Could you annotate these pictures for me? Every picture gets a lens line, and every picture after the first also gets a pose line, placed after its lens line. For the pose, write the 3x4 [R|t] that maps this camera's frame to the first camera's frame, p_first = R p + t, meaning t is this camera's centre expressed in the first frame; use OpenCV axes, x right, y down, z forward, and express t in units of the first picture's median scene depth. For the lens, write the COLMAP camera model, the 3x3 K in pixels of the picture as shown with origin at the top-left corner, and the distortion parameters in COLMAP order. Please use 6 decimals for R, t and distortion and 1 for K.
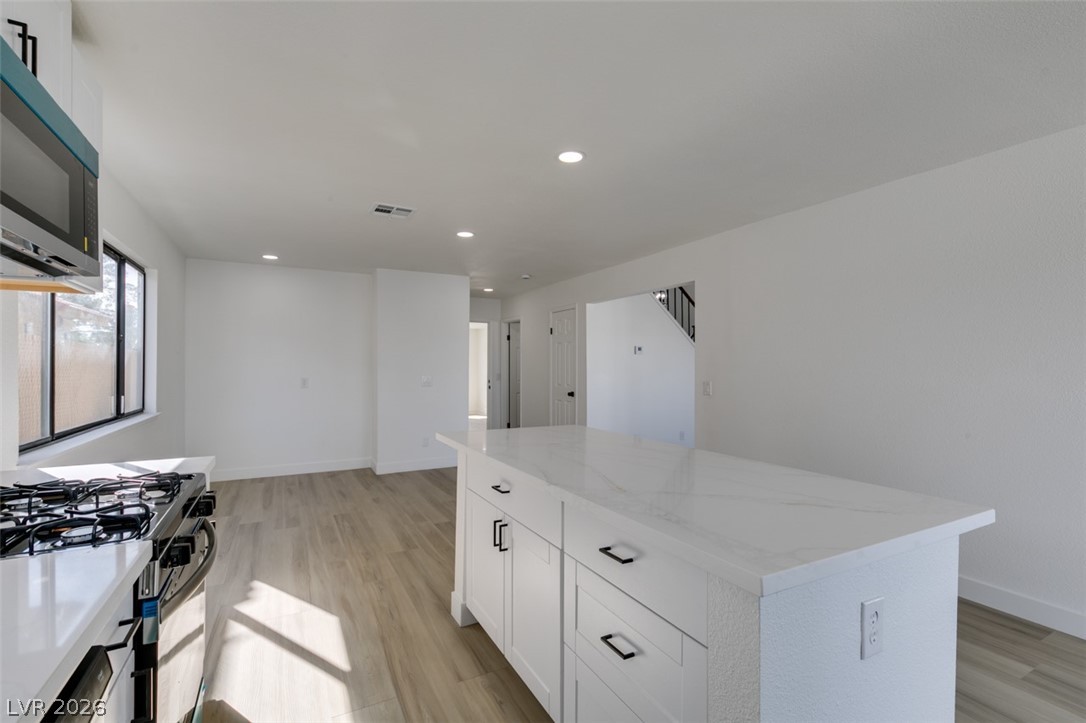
lens RADIAL K [[481.3, 0, 541.9], [0, 481.3, 363.9], [0, 0, 1]] dist [0.002458, -0.000644]
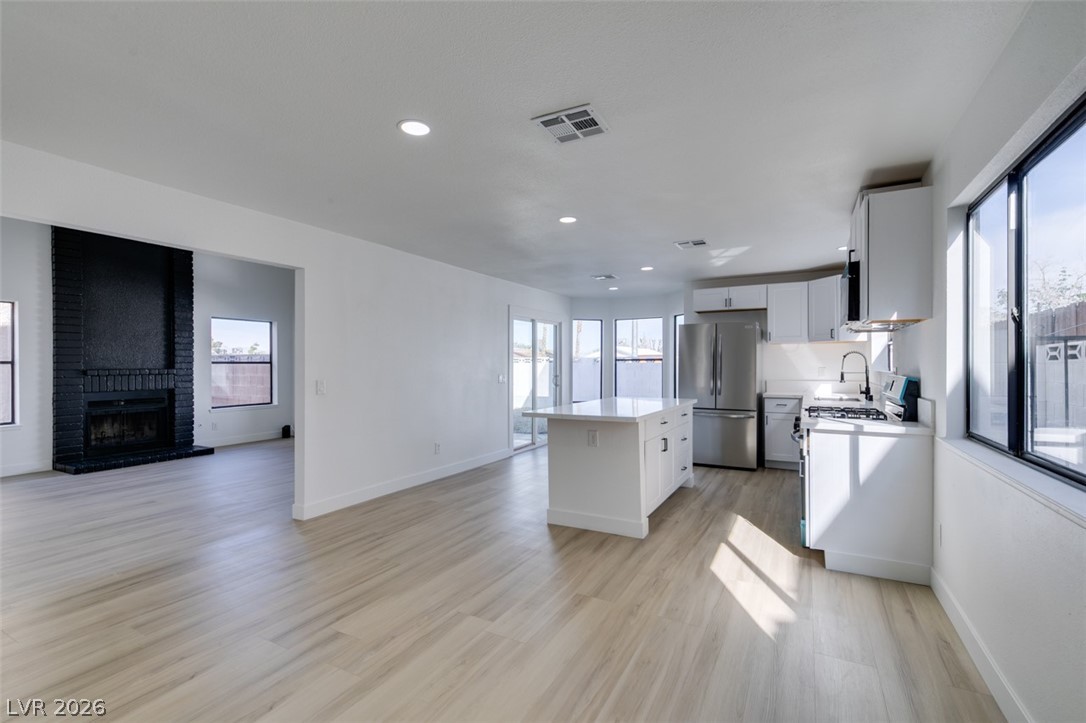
lens RADIAL K [[481.3, 0, 539.9], [0, 481.3, 362.9], [0, 0, 1]] dist [0.002458, -0.000644]
pose [[-0.539428, 0.001473, 0.842031, -0.993665], [-0.003570, 0.999985, -0.004036, 0.005778], [-0.842024, -0.005183, -0.539414, 1.649502]]
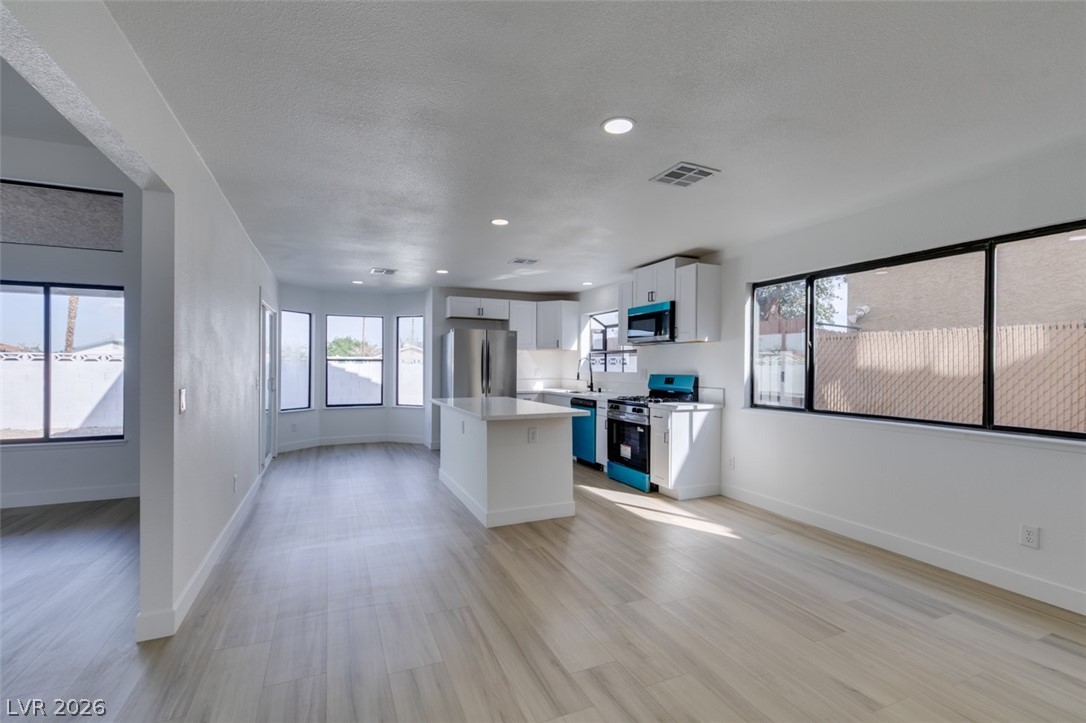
lens RADIAL K [[481.3, 0, 543.2], [0, 481.3, 368.3], [0, 0, 1]] dist [0.002458, -0.000644]
pose [[-0.996248, -0.009393, 0.086028, -0.168679], [-0.009611, 0.999952, -0.002127, 0.013206], [-0.086004, -0.002946, -0.996290, 2.177176]]
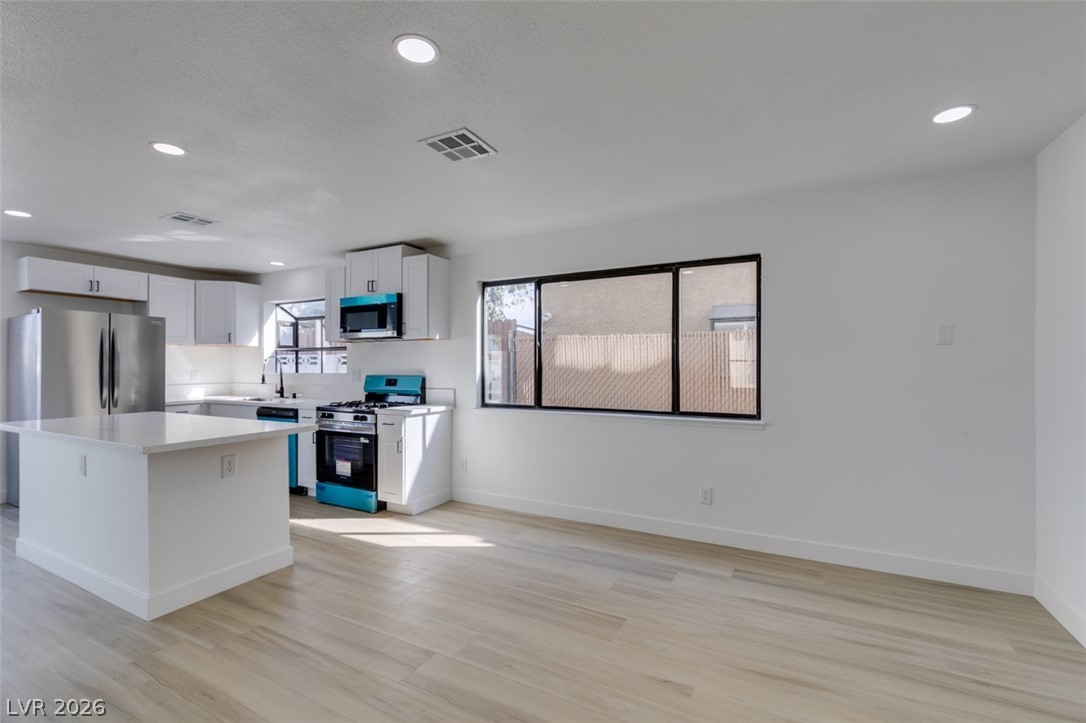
lens RADIAL K [[481.3, 0, 540.2], [0, 481.3, 364.8], [0, 0, 1]] dist [0.002458, -0.000644]
pose [[-0.840797, -0.004747, -0.541330, -0.029325], [0.001379, 0.999940, -0.010910, 0.011534], [0.541349, -0.009920, -0.840740, 1.968619]]
